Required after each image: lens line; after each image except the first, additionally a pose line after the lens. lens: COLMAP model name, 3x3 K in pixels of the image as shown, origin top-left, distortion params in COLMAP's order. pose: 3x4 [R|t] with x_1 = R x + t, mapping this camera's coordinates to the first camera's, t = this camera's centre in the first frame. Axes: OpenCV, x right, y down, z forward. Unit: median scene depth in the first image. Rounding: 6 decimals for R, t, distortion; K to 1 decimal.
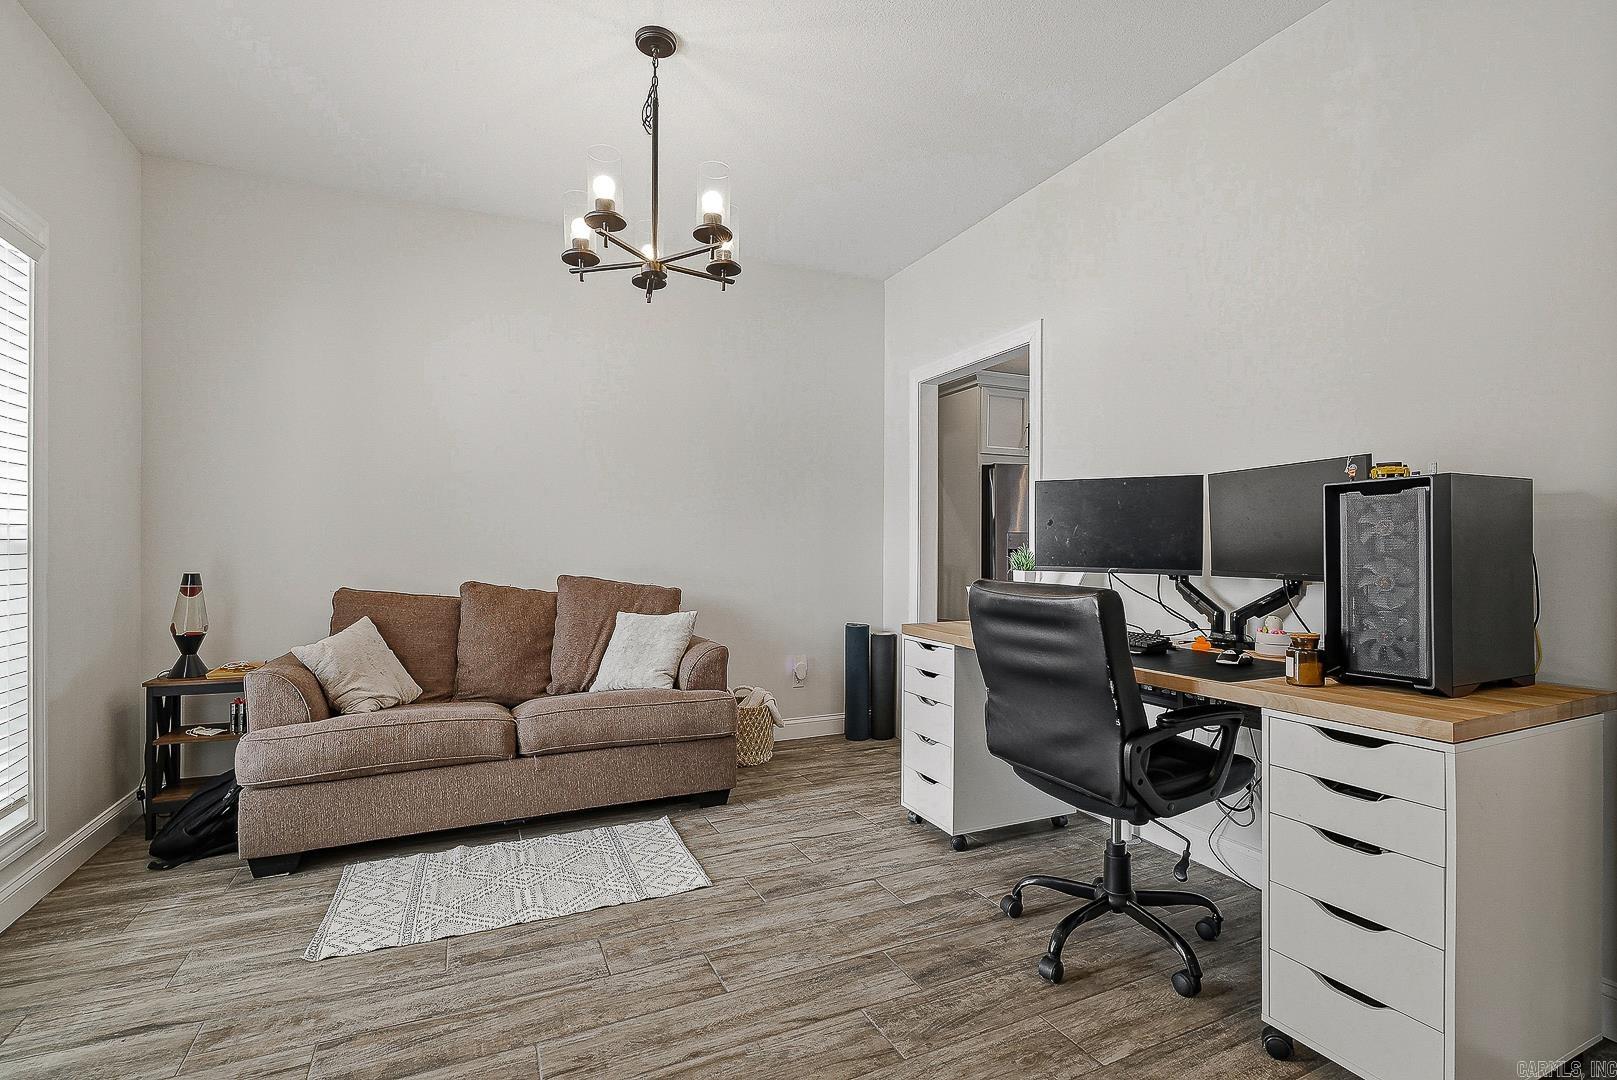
lens RADIAL K [[753.1, 0, 814.8], [0, 753.1, 548.0], [0, 0, 1]] dist [-0.002336, -0.000572]
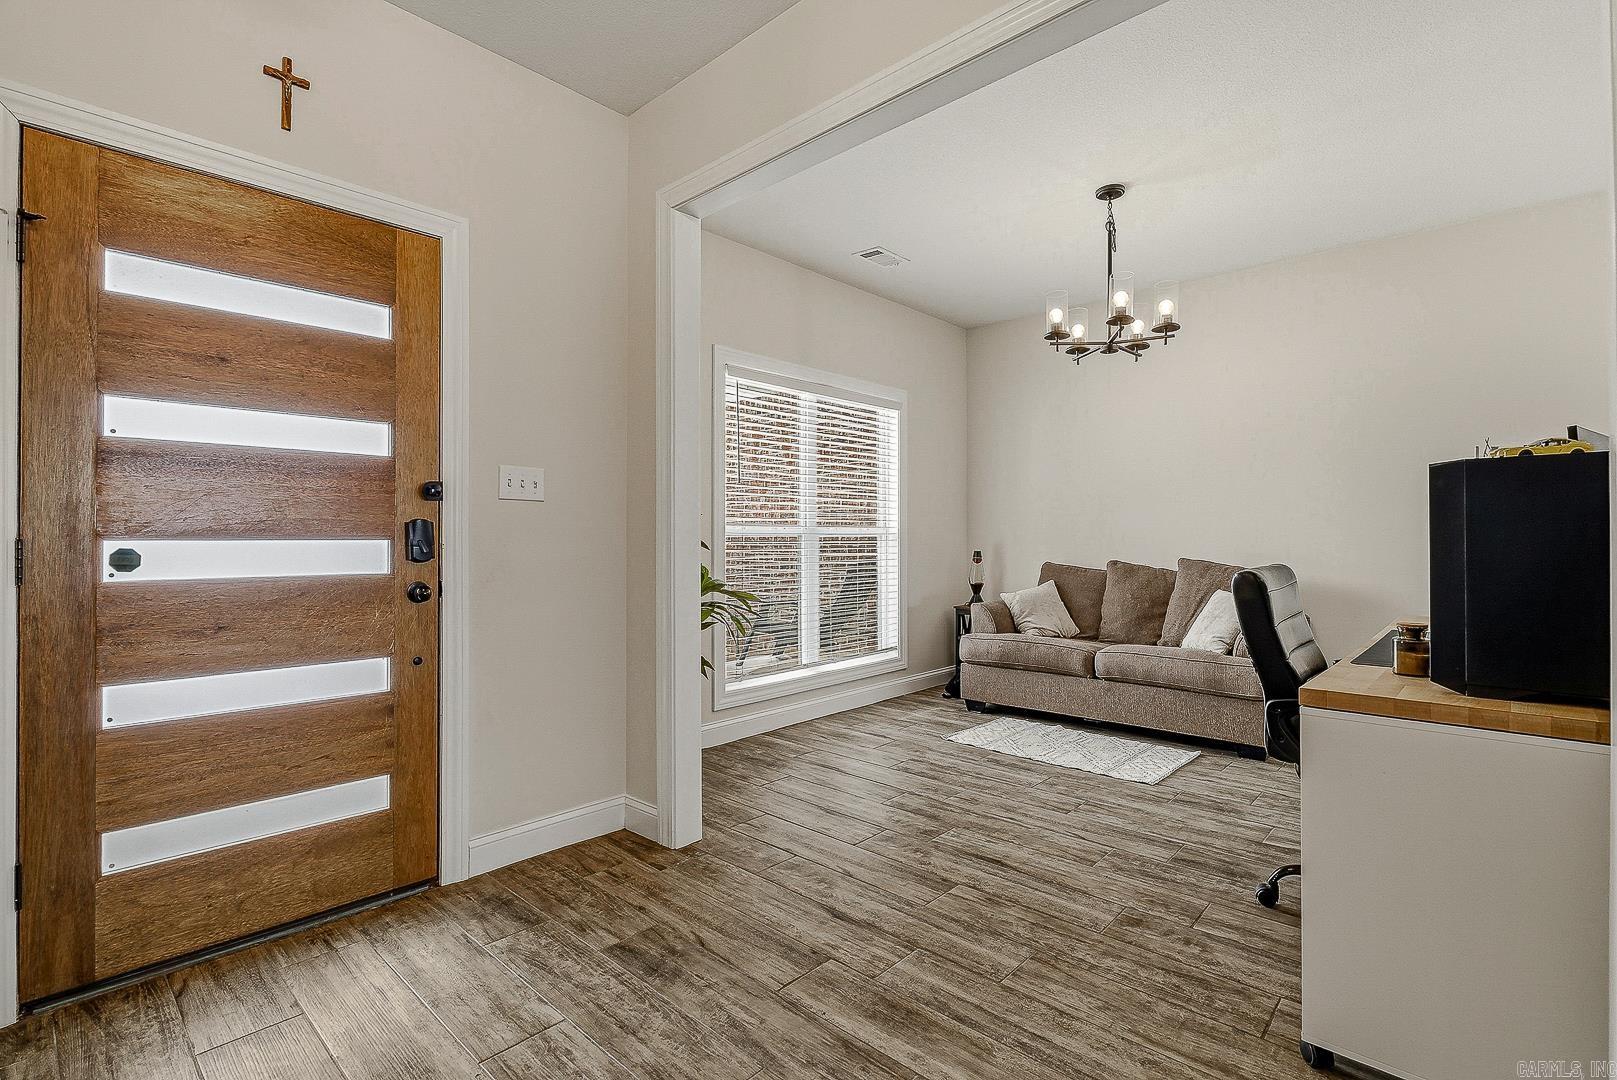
lens RADIAL K [[753.1, 0, 809.9], [0, 753.1, 534.8], [0, 0, 1]] dist [-0.002336, -0.000572]
pose [[0.365030, -0.004341, -0.930986, 0.795147], [0.003203, 0.999989, -0.003407, -0.000447], [0.930990, -0.001738, 0.365040, -0.062691]]
